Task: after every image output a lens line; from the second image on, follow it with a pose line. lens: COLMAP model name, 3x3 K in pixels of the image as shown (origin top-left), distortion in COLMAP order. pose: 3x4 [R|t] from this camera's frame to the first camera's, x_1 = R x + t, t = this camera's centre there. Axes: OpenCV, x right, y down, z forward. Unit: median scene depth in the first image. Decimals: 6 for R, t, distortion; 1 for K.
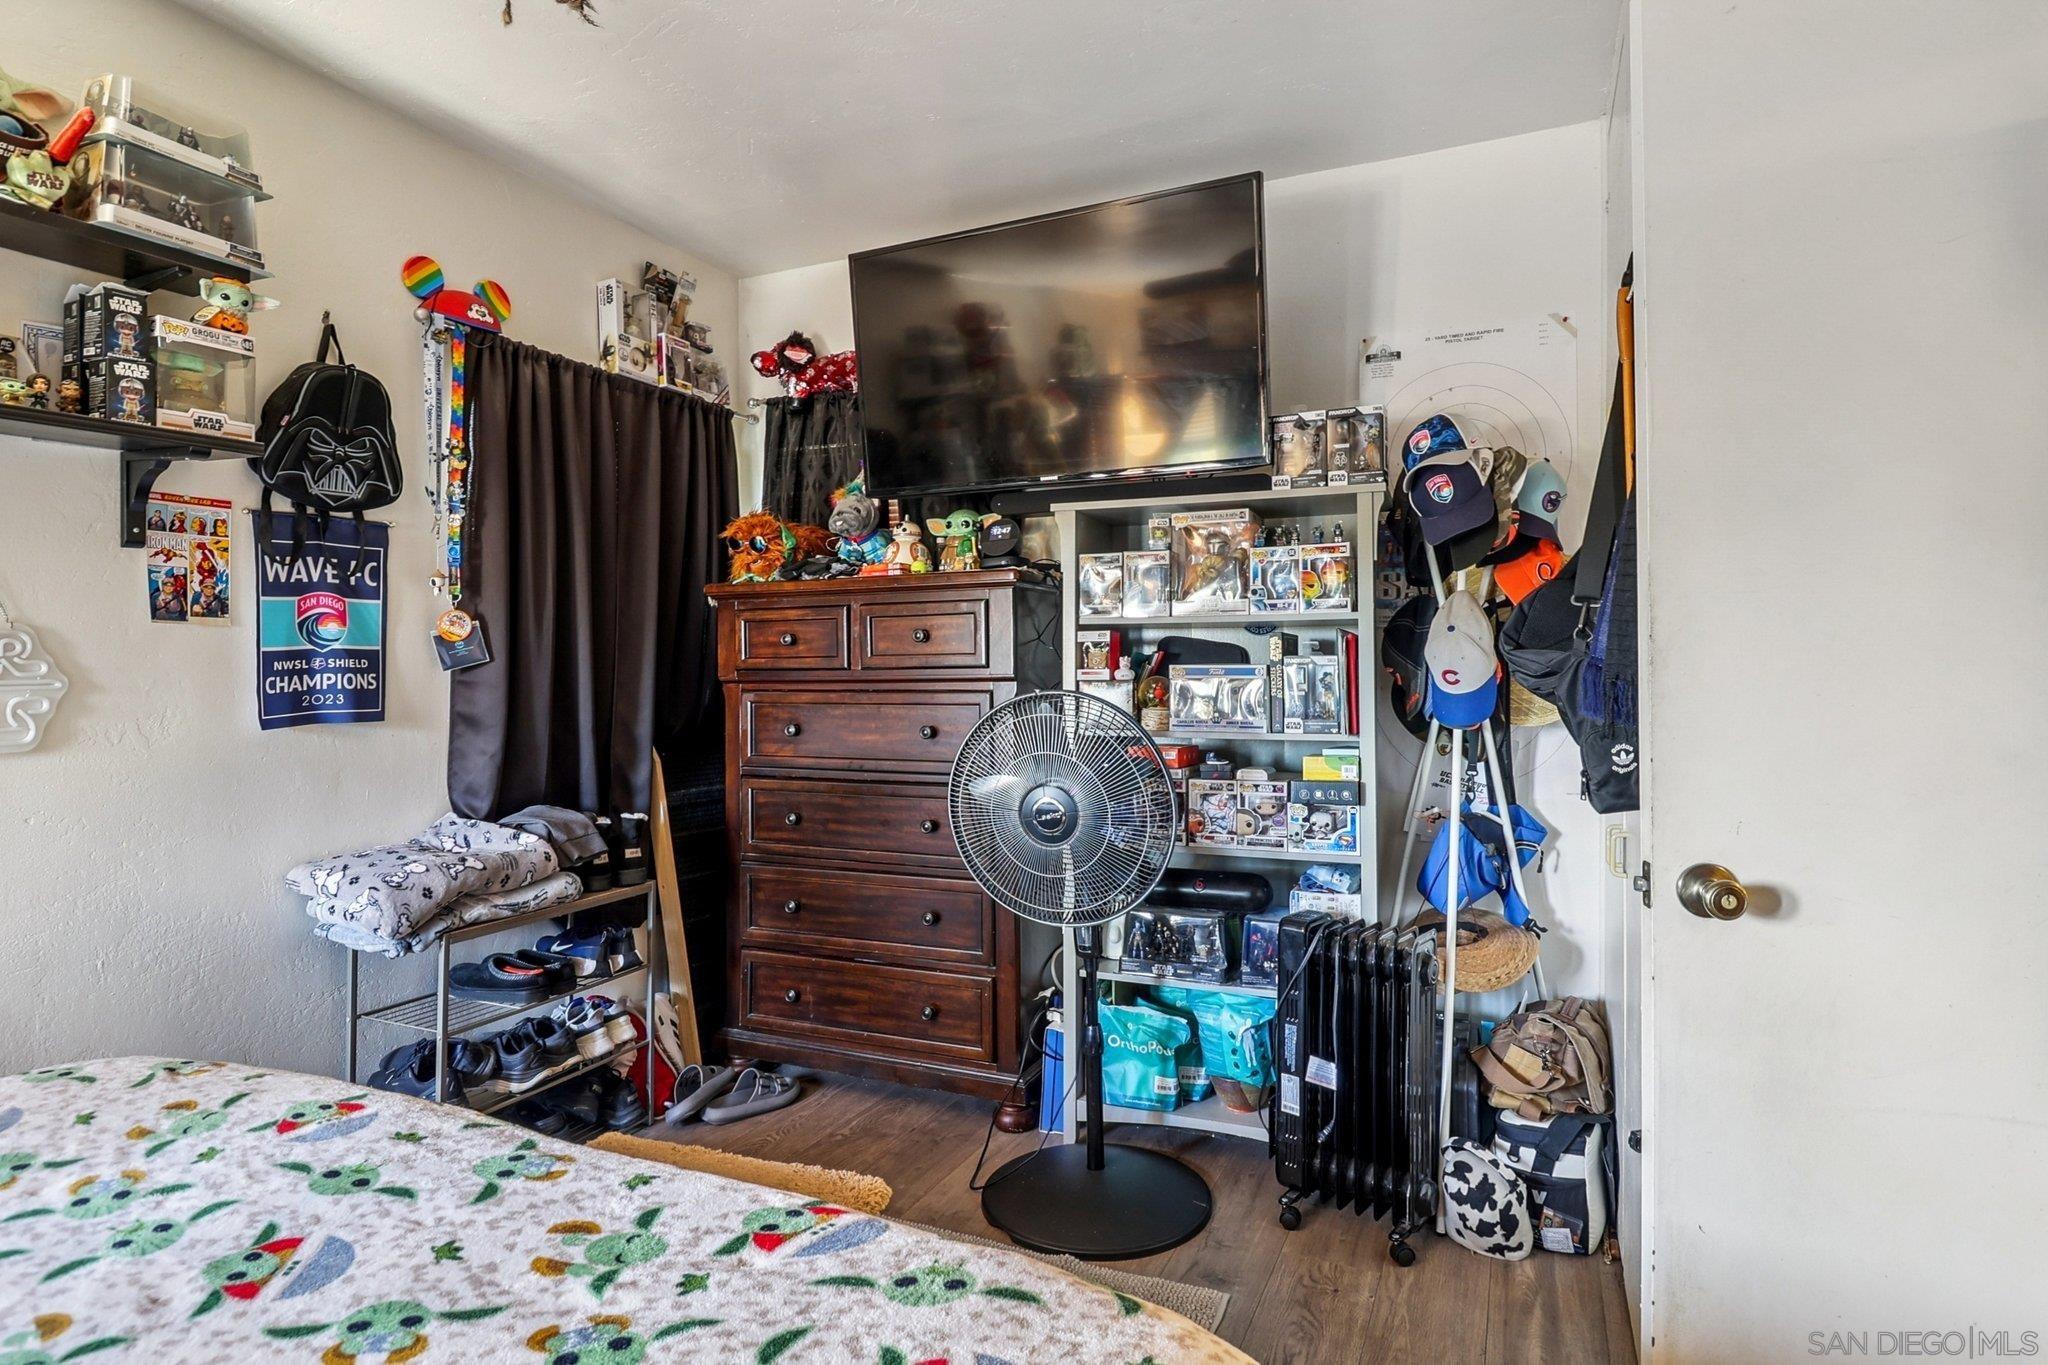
lens RADIAL K [[1084.2, 0, 1021.2], [0, 1084.2, 644.8], [0, 0, 1]] dist [-0.000329, -0.013802]
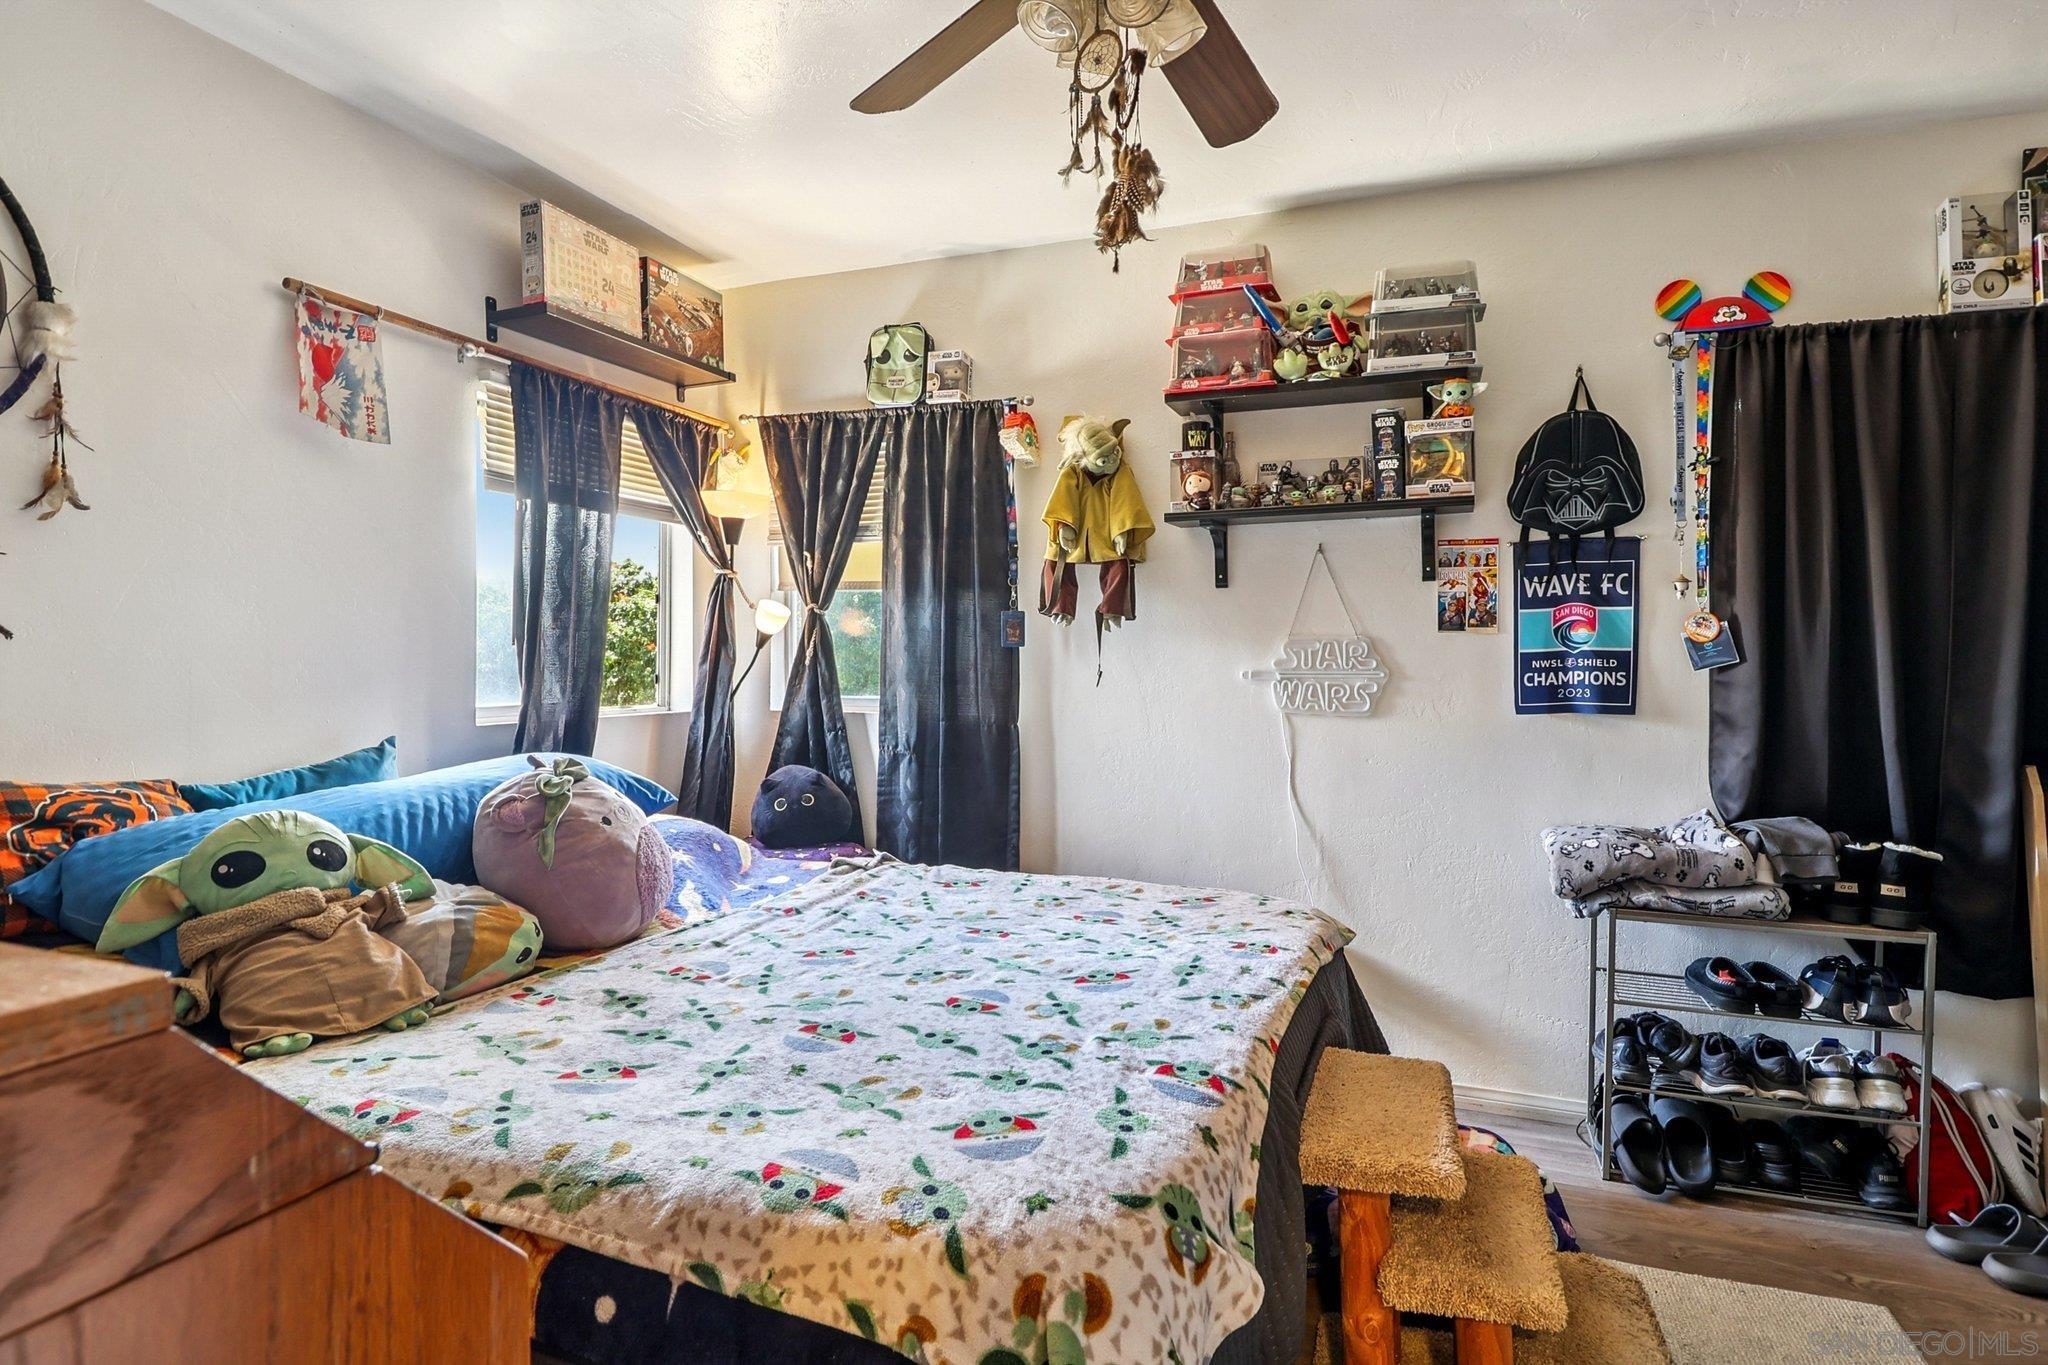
lens RADIAL K [[1084.2, 0, 1021.2], [0, 1084.2, 644.8], [0, 0, 1]] dist [-0.000329, -0.013802]
pose [[0.053340, -0.011481, -0.998510, 0.505000], [0.007169, 0.999913, -0.011114, 0.006303], [0.998551, -0.006566, 0.053417, 0.319635]]
